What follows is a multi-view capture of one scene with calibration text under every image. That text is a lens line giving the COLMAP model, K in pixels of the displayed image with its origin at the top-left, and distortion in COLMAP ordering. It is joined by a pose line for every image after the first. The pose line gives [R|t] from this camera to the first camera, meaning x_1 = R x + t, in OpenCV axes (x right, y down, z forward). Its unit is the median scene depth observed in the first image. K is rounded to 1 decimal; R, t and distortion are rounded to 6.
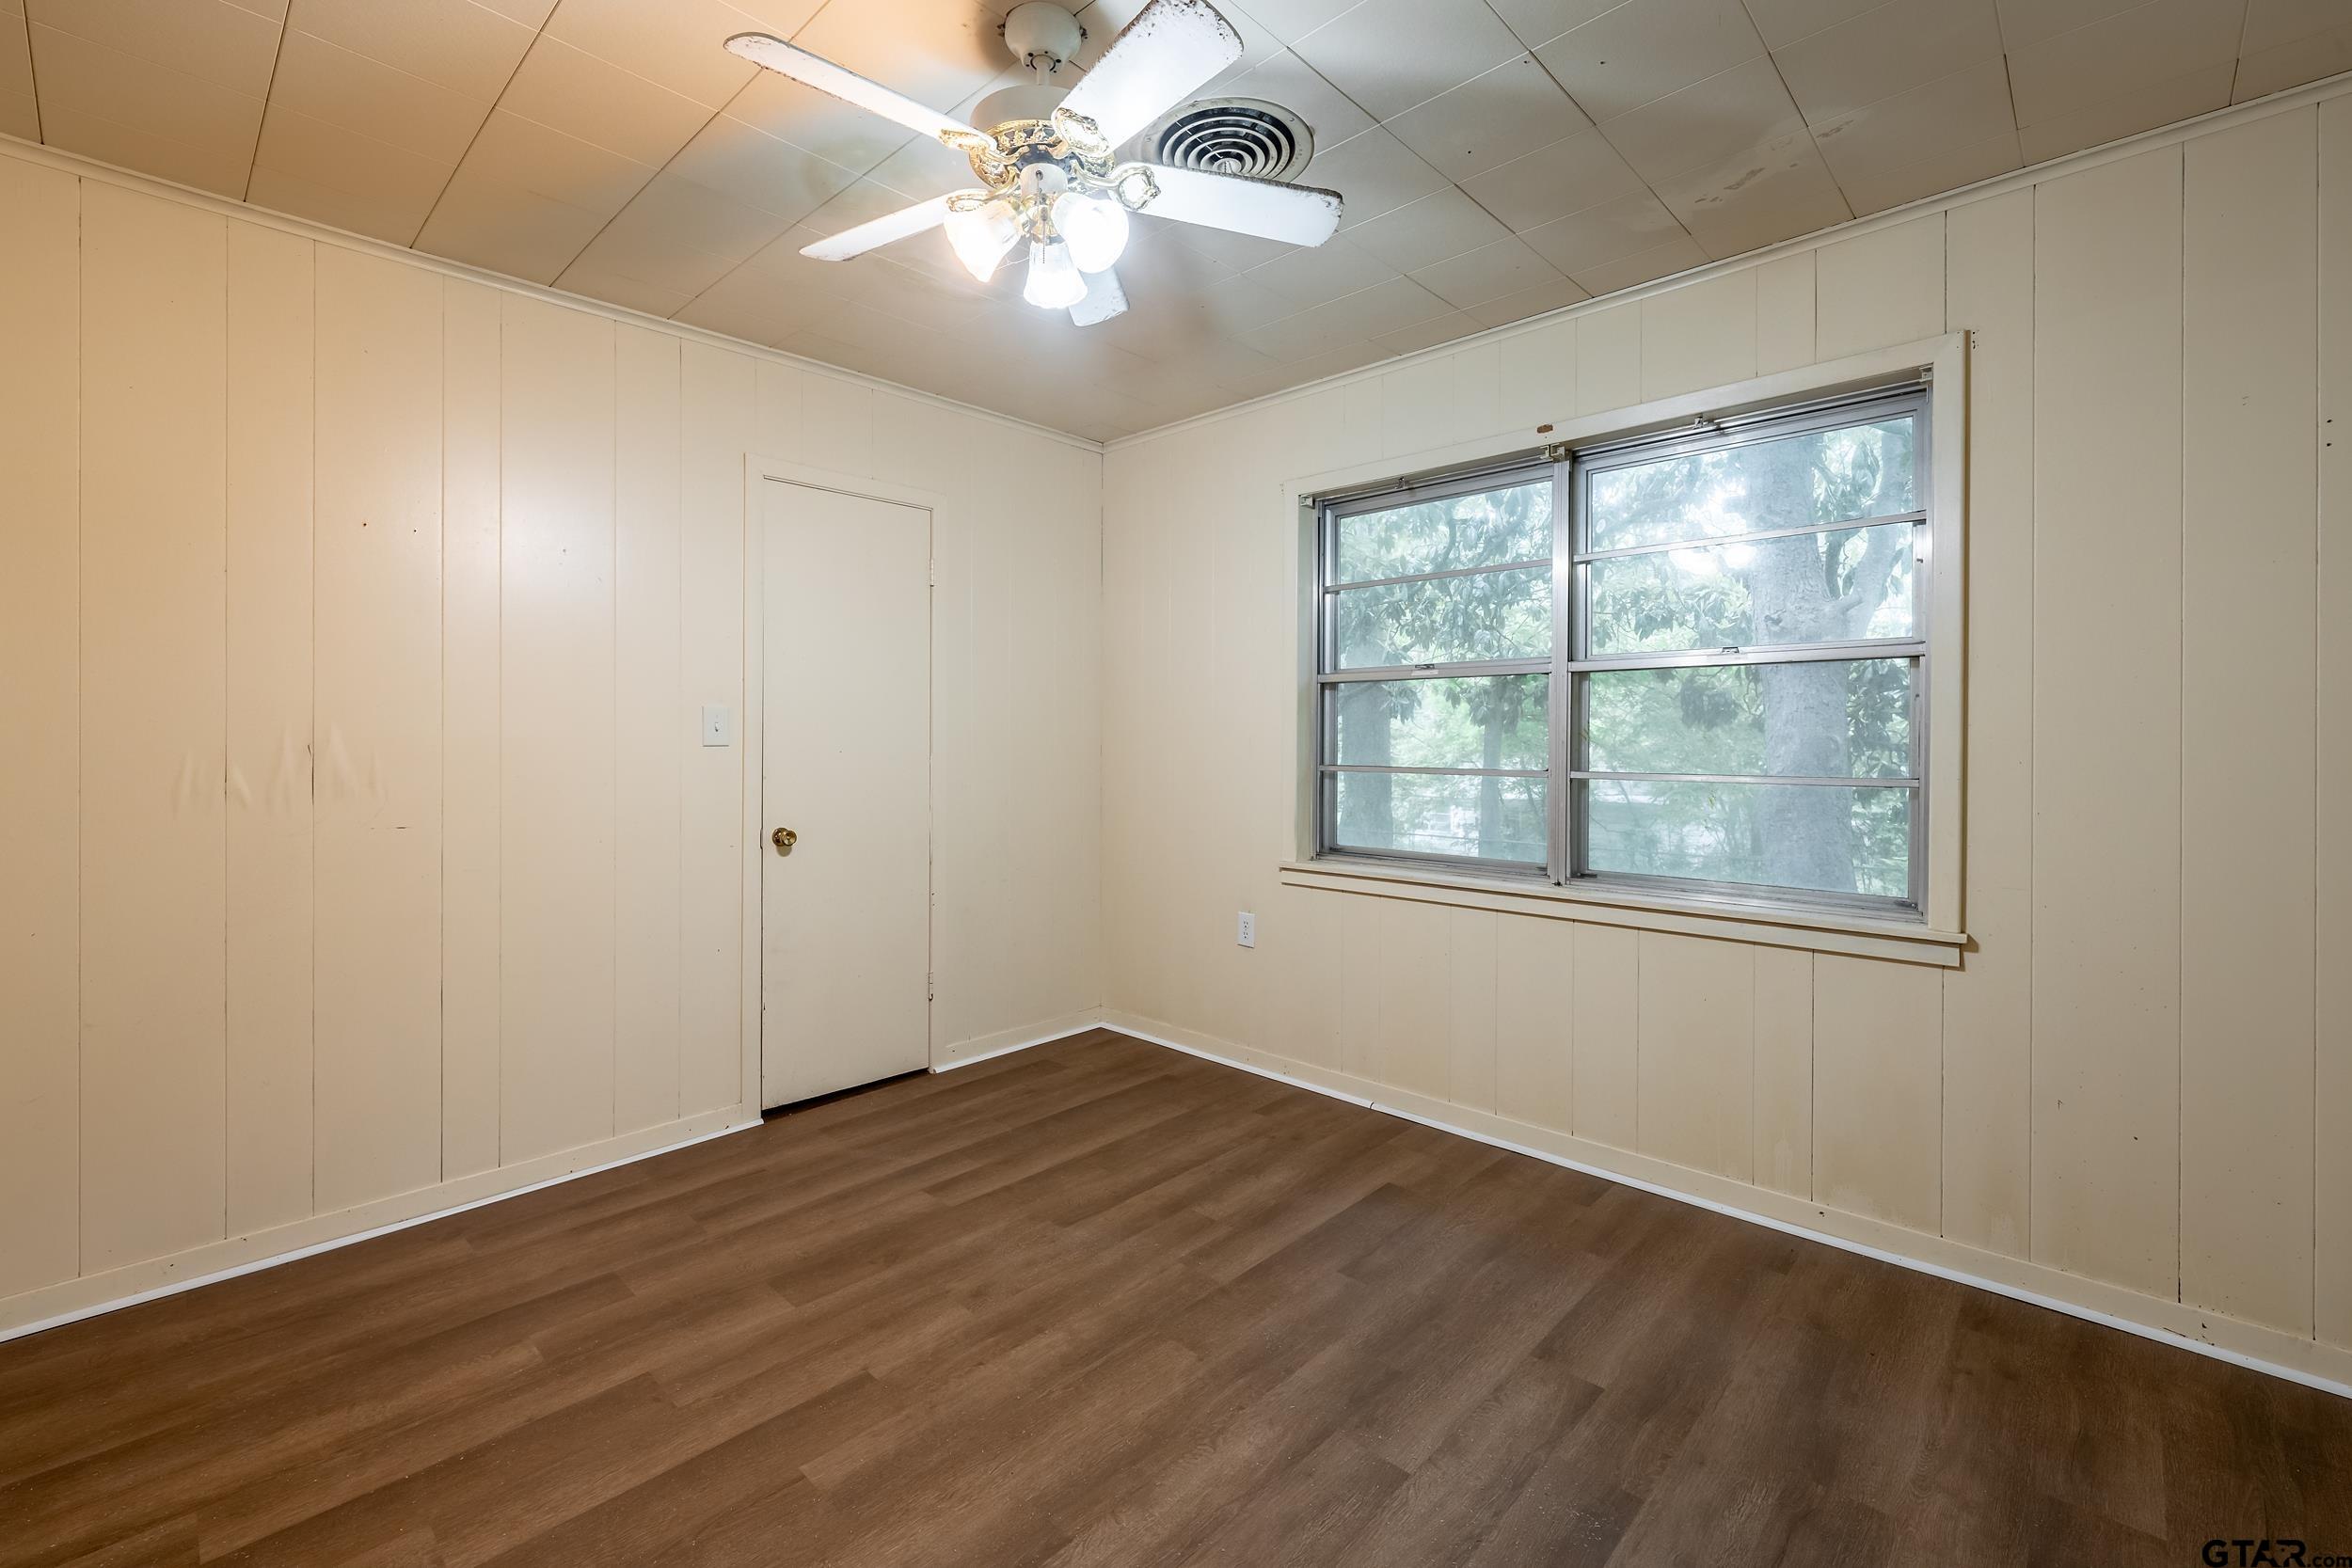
lens RADIAL K [[962.1, 0, 1173.6], [0, 962.1, 762.8], [0, 0, 1]] dist [-0.000218, 0.000380]
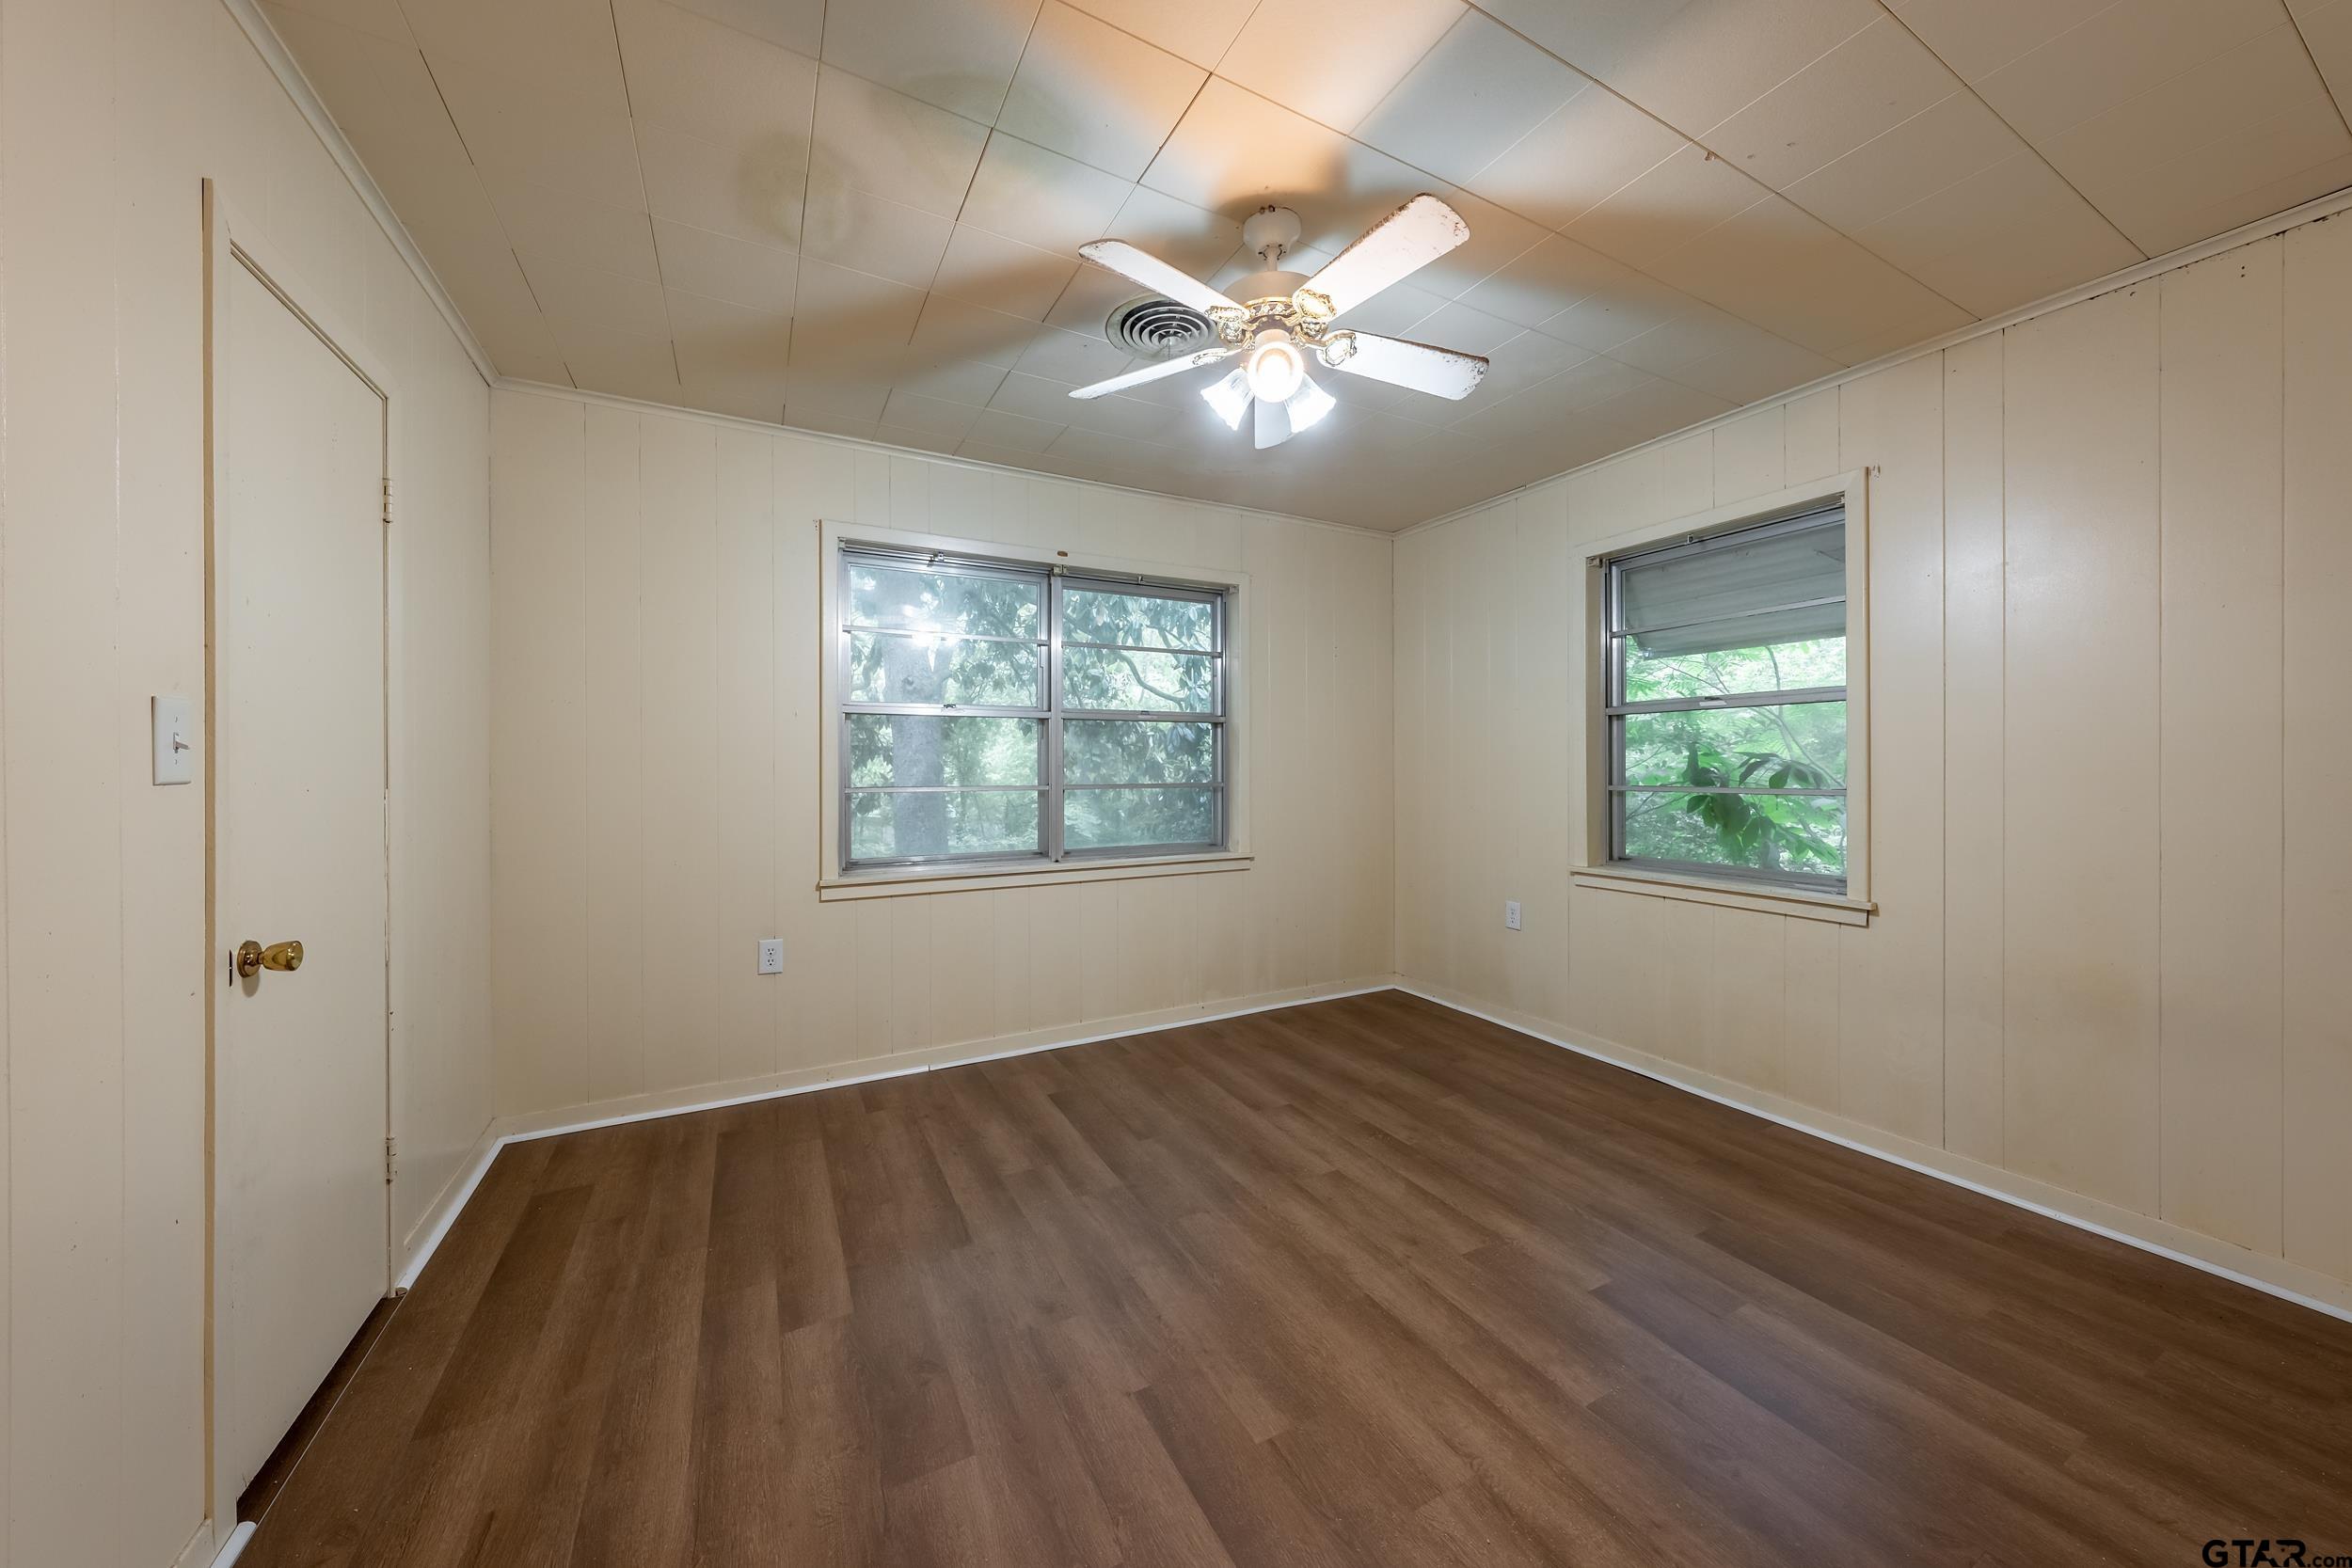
lens RADIAL K [[796.6, 0, 1155.9], [0, 796.6, 768.0], [0, 0, 1]] dist [-0.000687, 0.000237]
pose [[0.345838, -0.008677, 0.938254, -0.875764], [0.026622, 0.999645, -0.000569, -0.008673], [-0.937916, 0.025175, 0.345947, 0.551657]]
